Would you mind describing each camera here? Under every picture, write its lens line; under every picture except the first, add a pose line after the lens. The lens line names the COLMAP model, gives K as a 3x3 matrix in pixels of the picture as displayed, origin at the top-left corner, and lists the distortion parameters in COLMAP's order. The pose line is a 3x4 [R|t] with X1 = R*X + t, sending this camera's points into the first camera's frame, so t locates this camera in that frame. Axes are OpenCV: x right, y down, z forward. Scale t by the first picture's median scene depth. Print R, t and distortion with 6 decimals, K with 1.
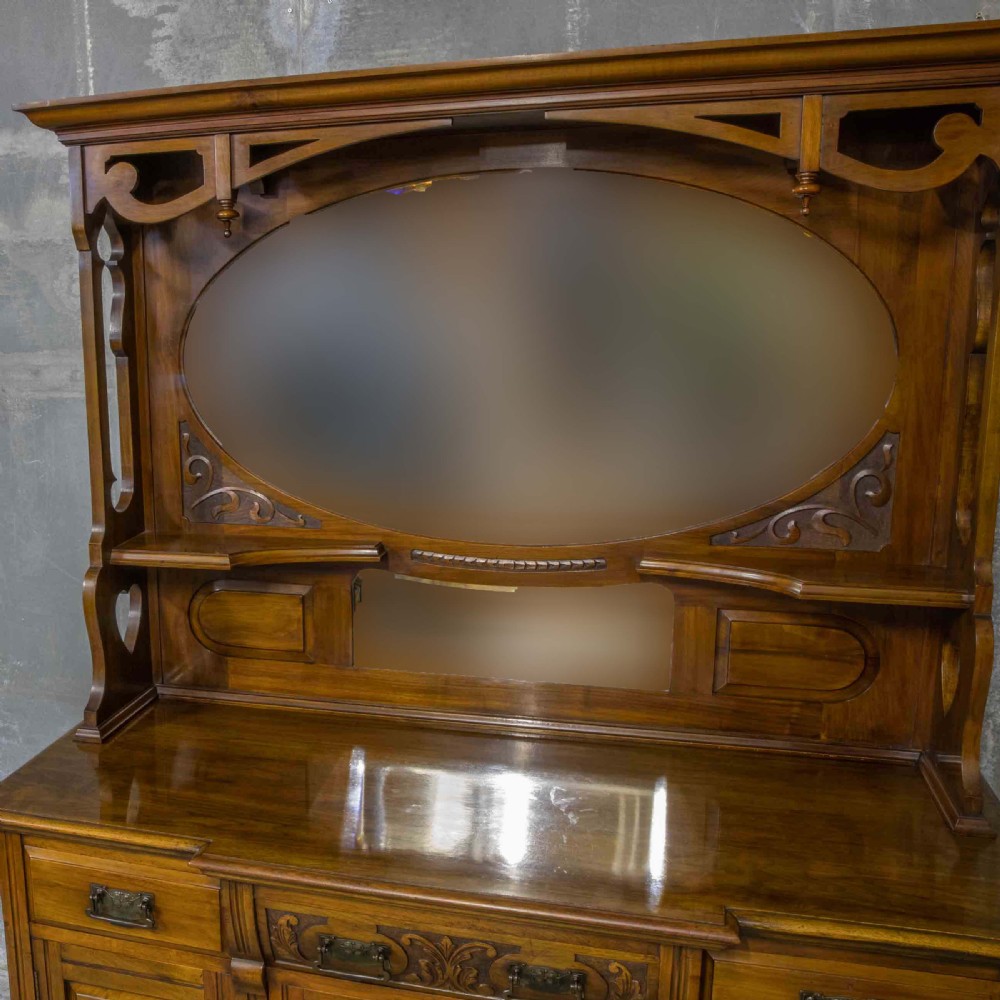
lens RADIAL K [[1142.2, 0, 290.2], [0, 1142.2, 505.8], [0, 0, 1]] dist [-0.059037, 0.000000]
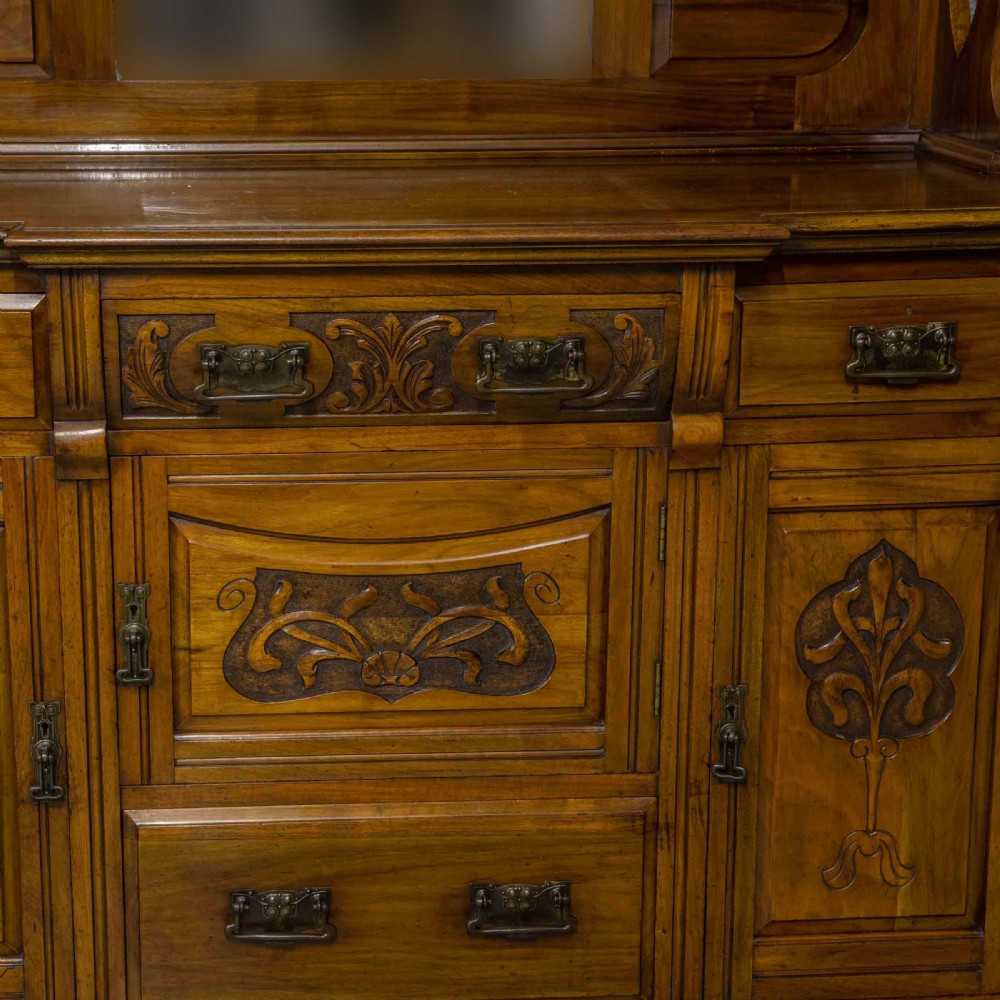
lens RADIAL K [[2166.8, 0, 373.3], [0, 2166.8, 497.8], [0, 0, 1]] dist [0.102749, 0.000000]
pose [[0.924029, -0.073556, 0.375180, -0.328424], [0.051784, 0.996354, 0.067801, 0.342747], [-0.378799, -0.043222, 0.924469, -0.207885]]
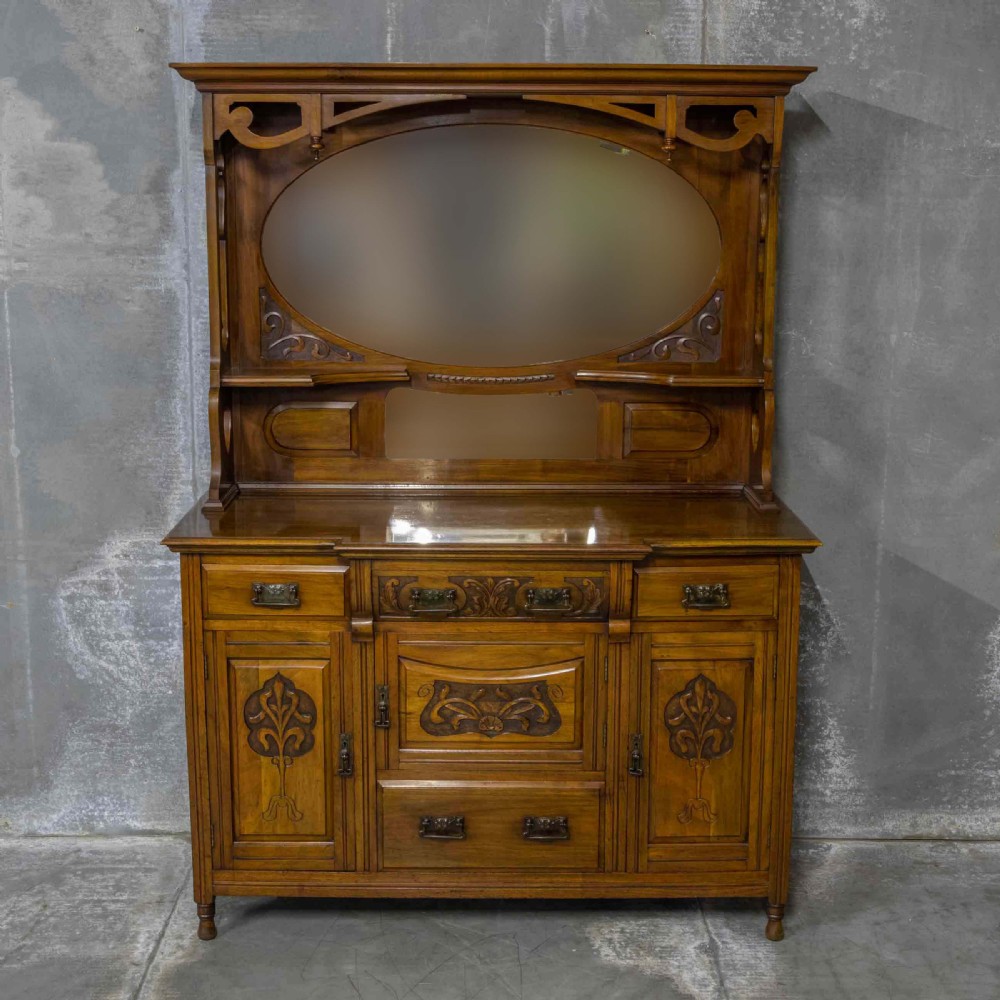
lens RADIAL K [[1513.7, 0, 515.0], [0, 1513.7, 470.5], [0, 0, 1]] dist [-0.051558, 0.000000]
pose [[0.943170, -0.030021, 0.330953, -0.491004], [0.033161, 0.999443, -0.003845, 0.195553], [-0.330653, 0.014601, 0.943639, -0.991229]]
